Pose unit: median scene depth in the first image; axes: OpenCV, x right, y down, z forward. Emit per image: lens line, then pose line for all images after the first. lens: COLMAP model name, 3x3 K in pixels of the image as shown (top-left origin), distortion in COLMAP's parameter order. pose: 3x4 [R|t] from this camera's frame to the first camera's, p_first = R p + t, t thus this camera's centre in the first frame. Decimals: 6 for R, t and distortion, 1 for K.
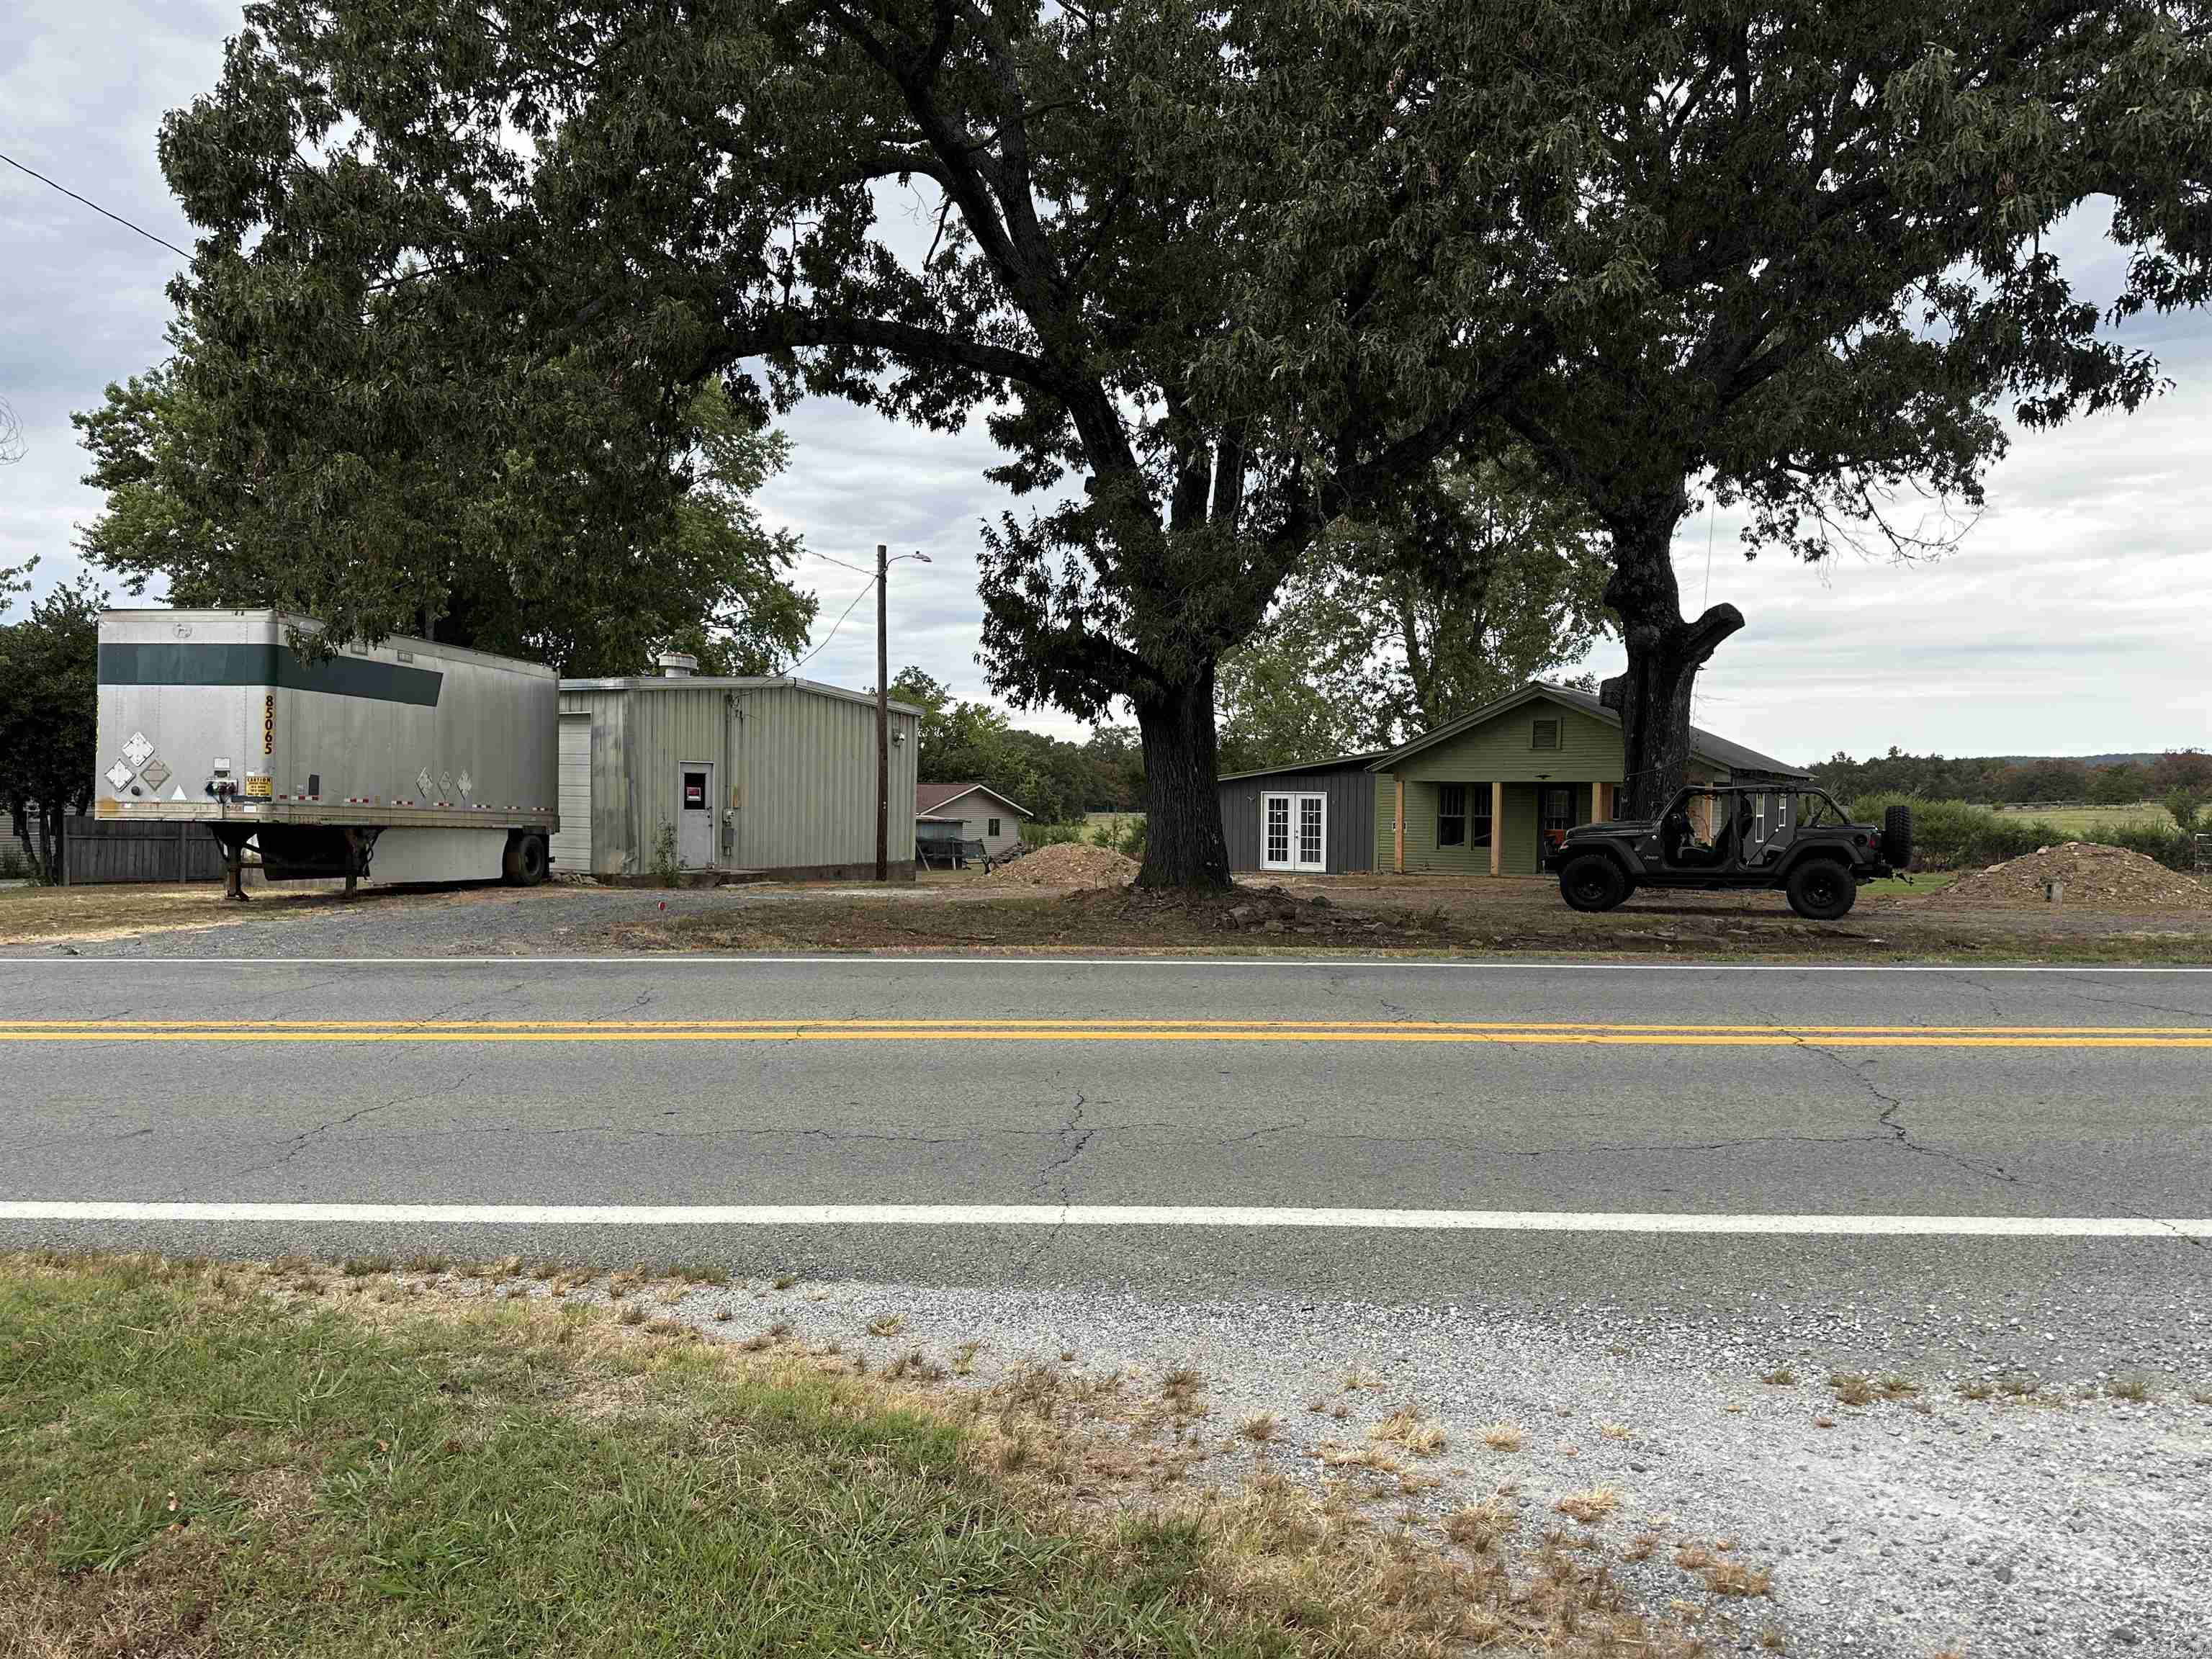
lens RADIAL K [[1568.9, 0, 1111.7], [0, 1568.9, 827.9], [0, 0, 1]] dist [0.106012, -0.137585]
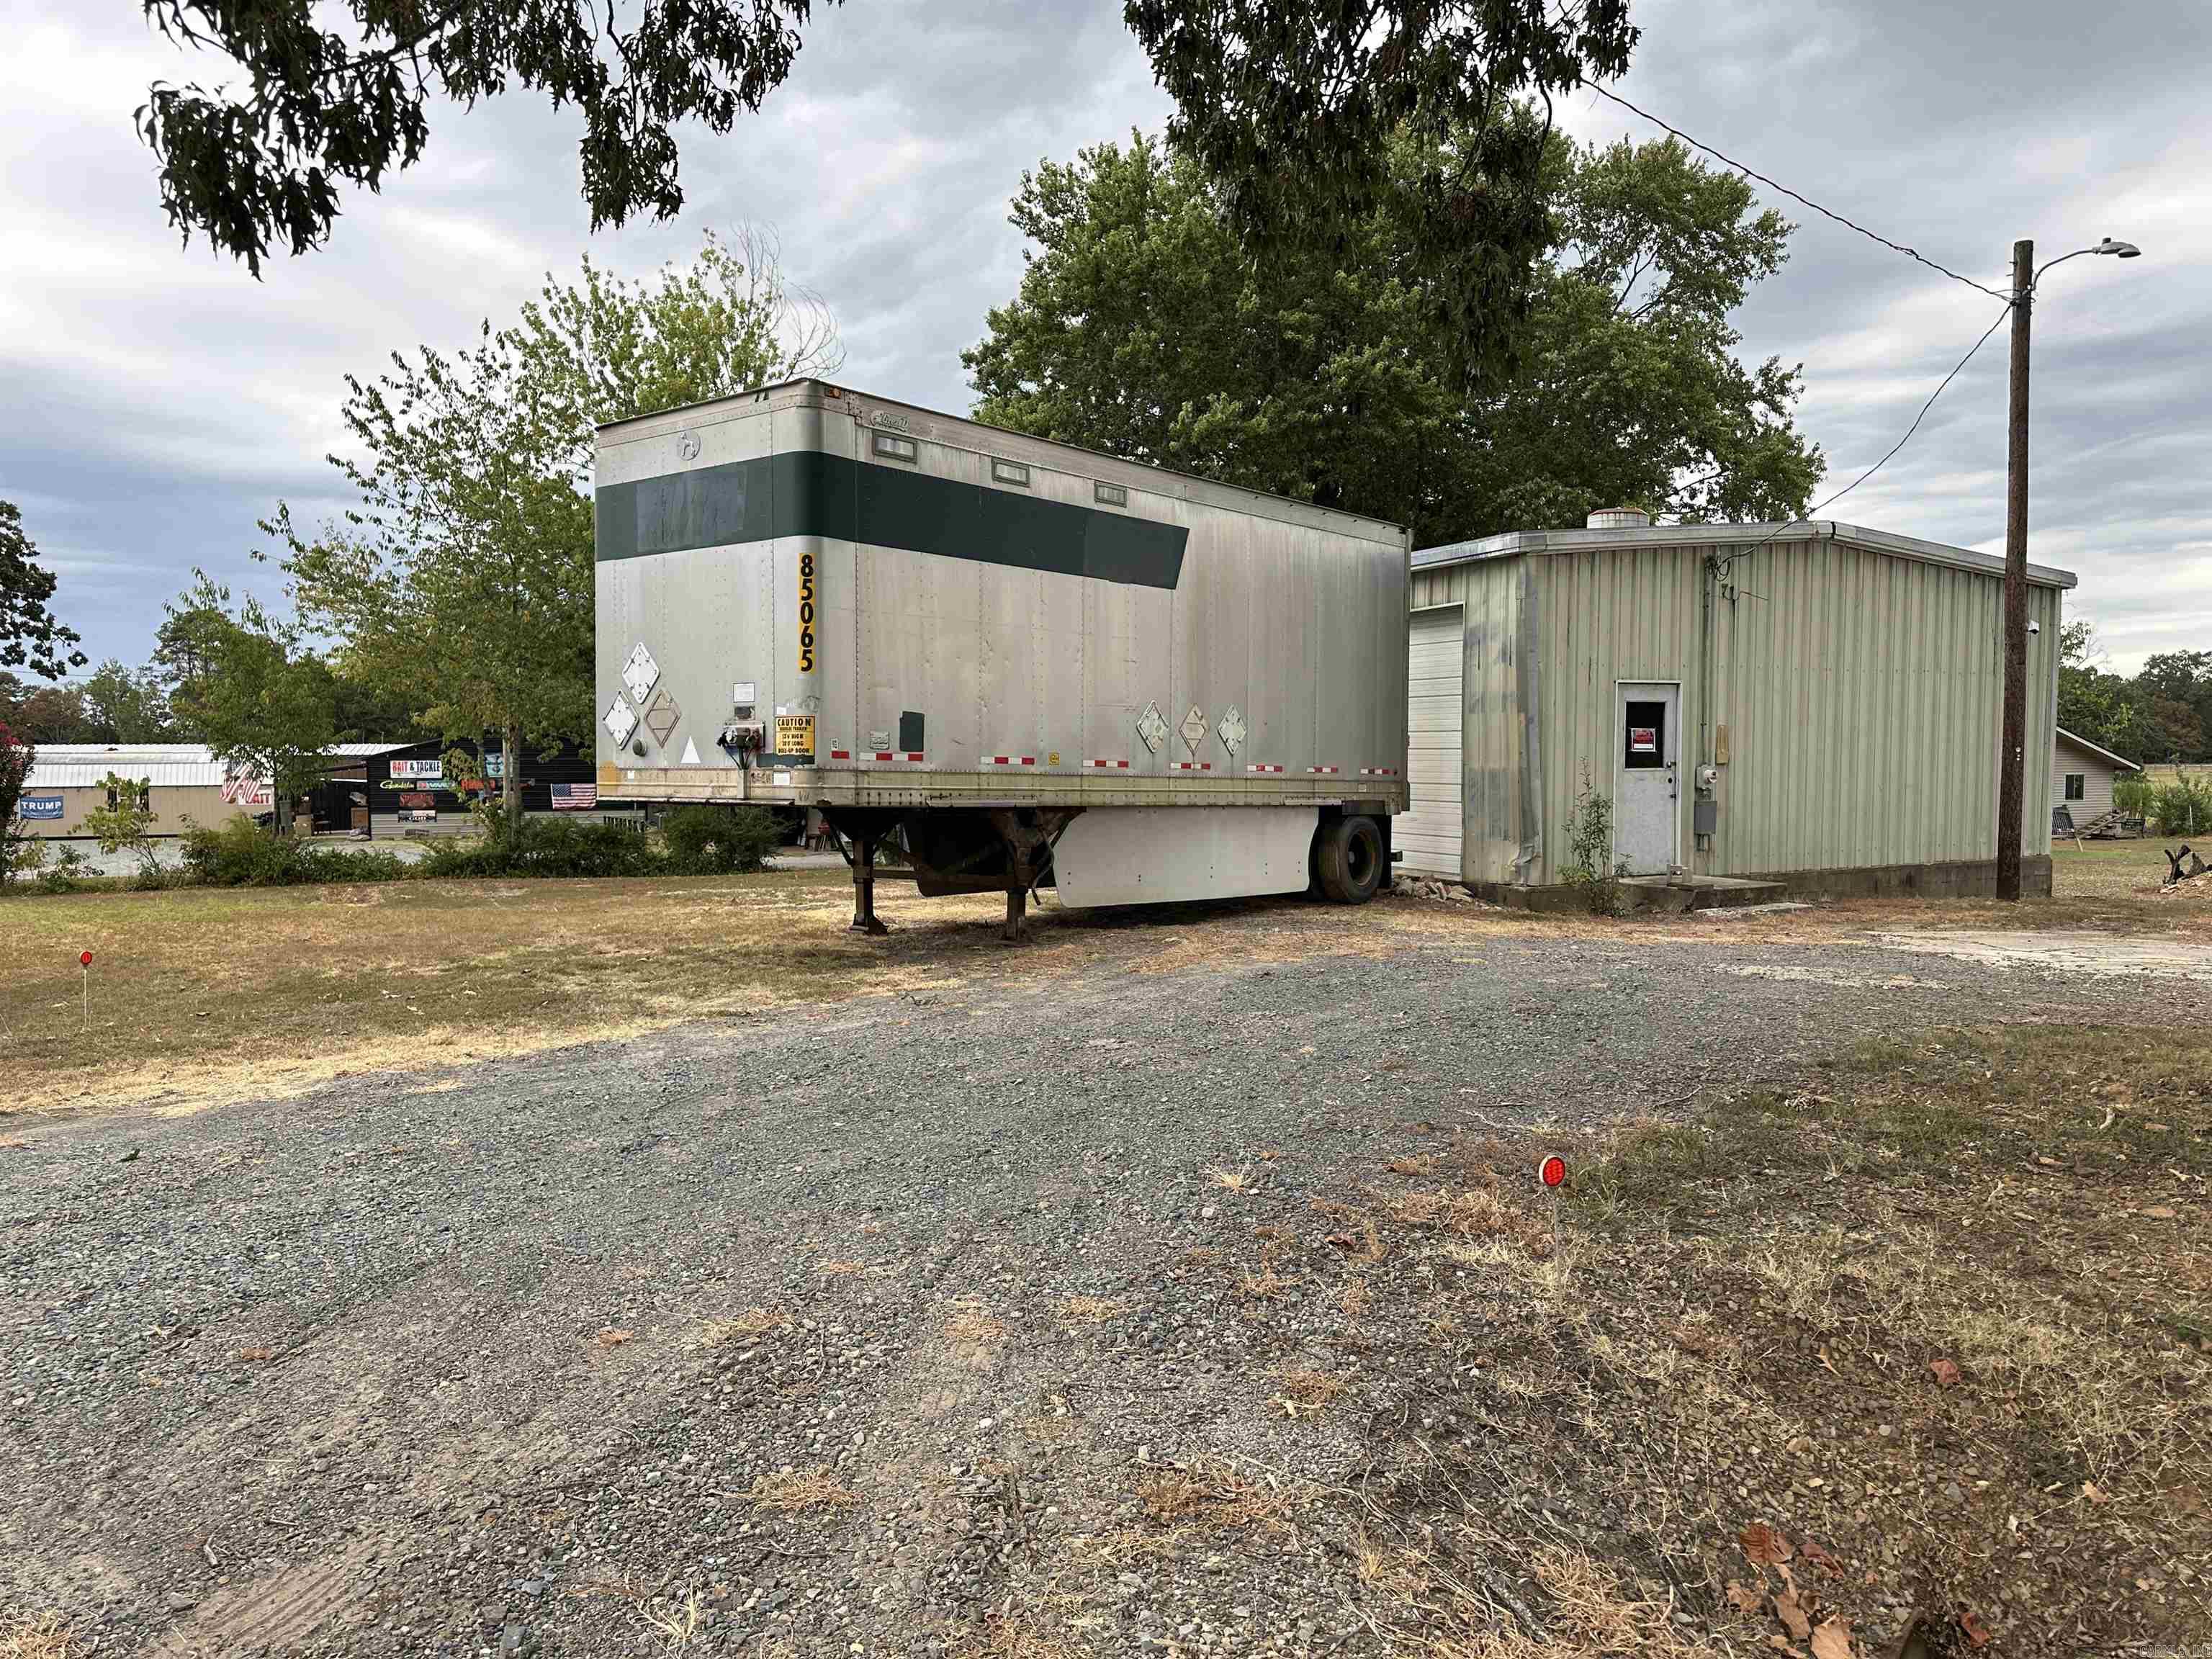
lens RADIAL K [[1557.6, 0, 1114.6], [0, 1557.6, 836.1], [0, 0, 1]] dist [0.121553, -0.166421]
pose [[0.839670, 0.009584, -0.543013, -0.126890], [0.007314, 0.999554, 0.028952, -0.005363], [0.543048, -0.028282, 0.839225, 0.461007]]
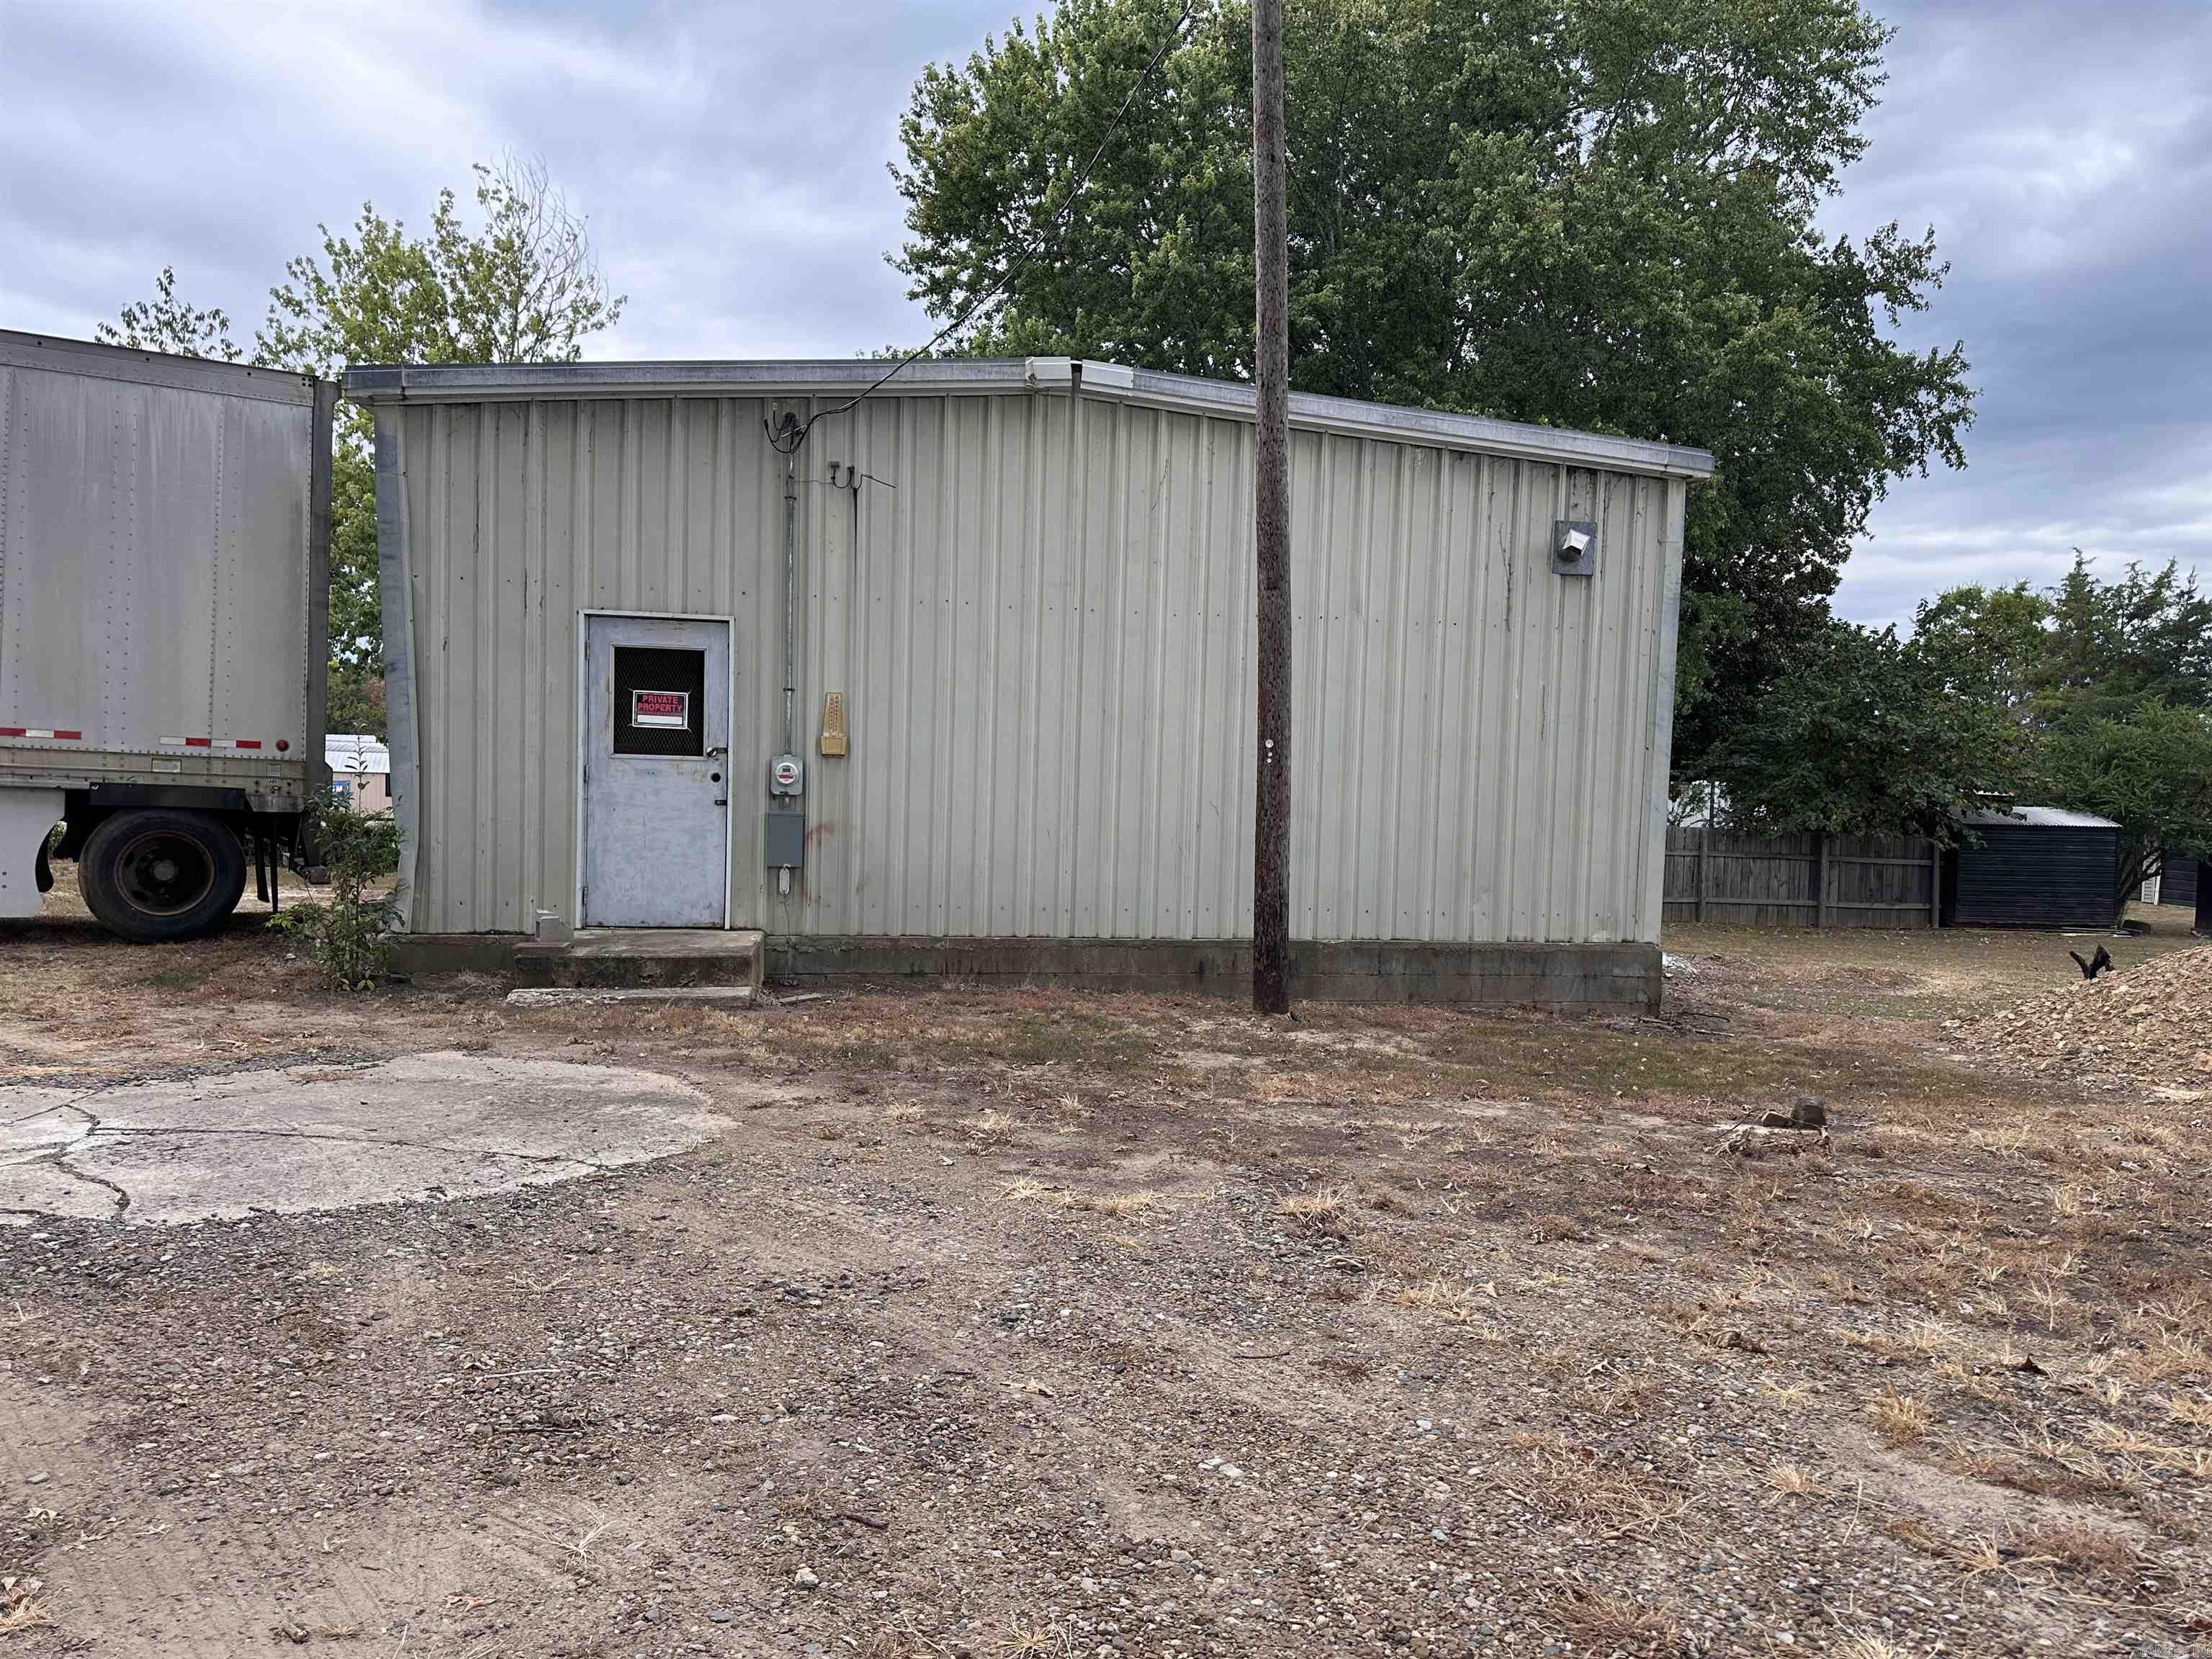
lens RADIAL K [[1546.0, 0, 1100.7], [0, 1546.0, 831.9], [0, 0, 1]] dist [0.040588, 0.002076]
pose [[0.609220, 0.035988, -0.792184, 0.068306], [-0.034049, 0.999236, 0.019209, -0.004829], [0.792270, 0.015271, 0.609979, 0.924473]]
